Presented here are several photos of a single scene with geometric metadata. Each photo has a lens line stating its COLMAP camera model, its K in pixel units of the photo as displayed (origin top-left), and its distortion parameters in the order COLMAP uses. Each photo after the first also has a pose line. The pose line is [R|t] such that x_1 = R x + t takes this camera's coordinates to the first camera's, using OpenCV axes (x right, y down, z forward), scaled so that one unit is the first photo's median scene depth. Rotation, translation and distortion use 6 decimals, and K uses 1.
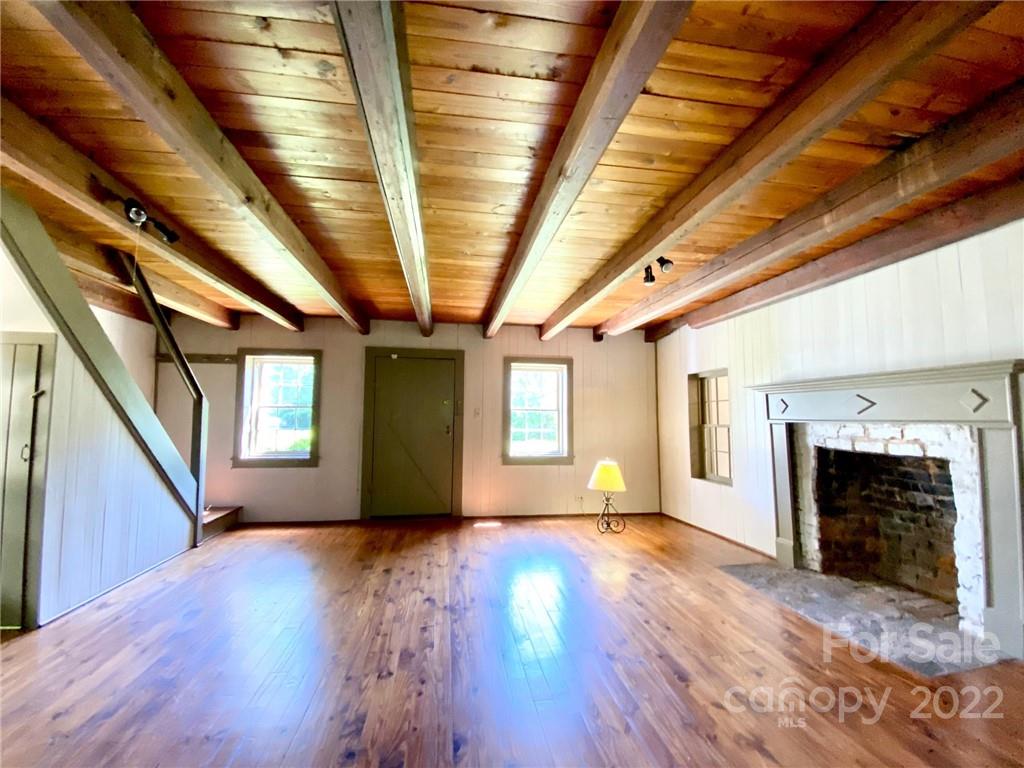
lens RADIAL K [[426.4, 0, 509.5], [0, 426.4, 383.8], [0, 0, 1]] dist [0.011785, -0.002231]
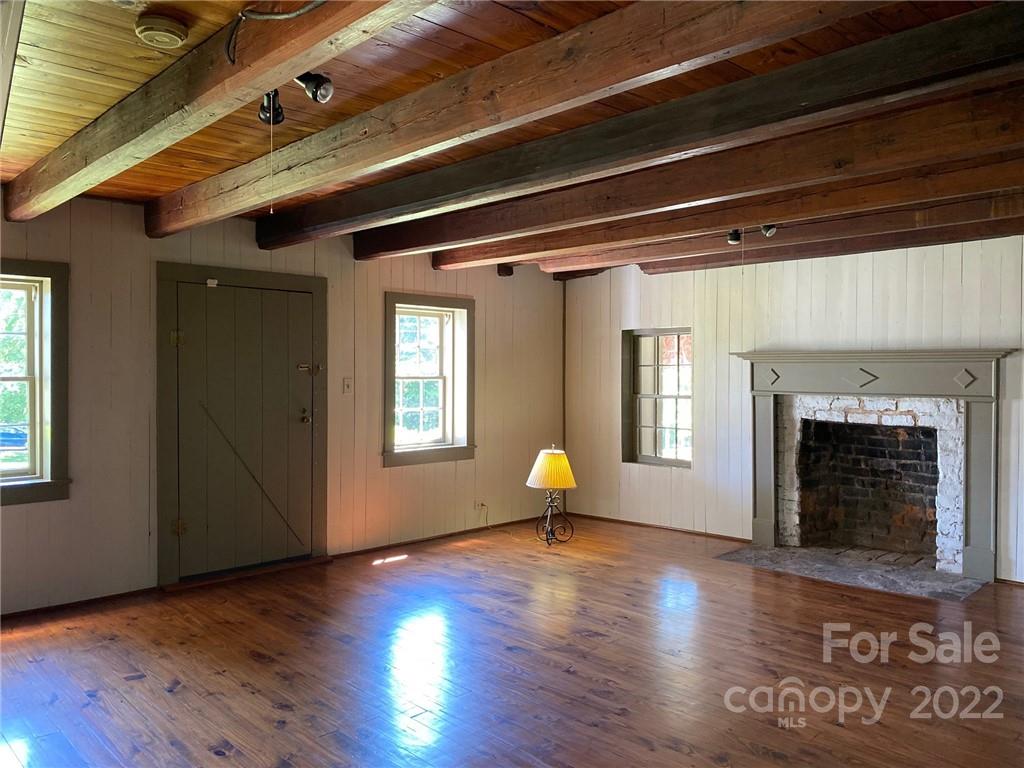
lens RADIAL K [[794.6, 0, 508.4], [0, 794.6, 383.1], [0, 0, 1]] dist [0.090012, 0.006323]
pose [[0.815918, -0.017612, 0.577900, -0.862391], [-0.039929, 0.995433, 0.086712, -0.064193], [-0.576788, -0.093825, 0.811488, -0.074633]]
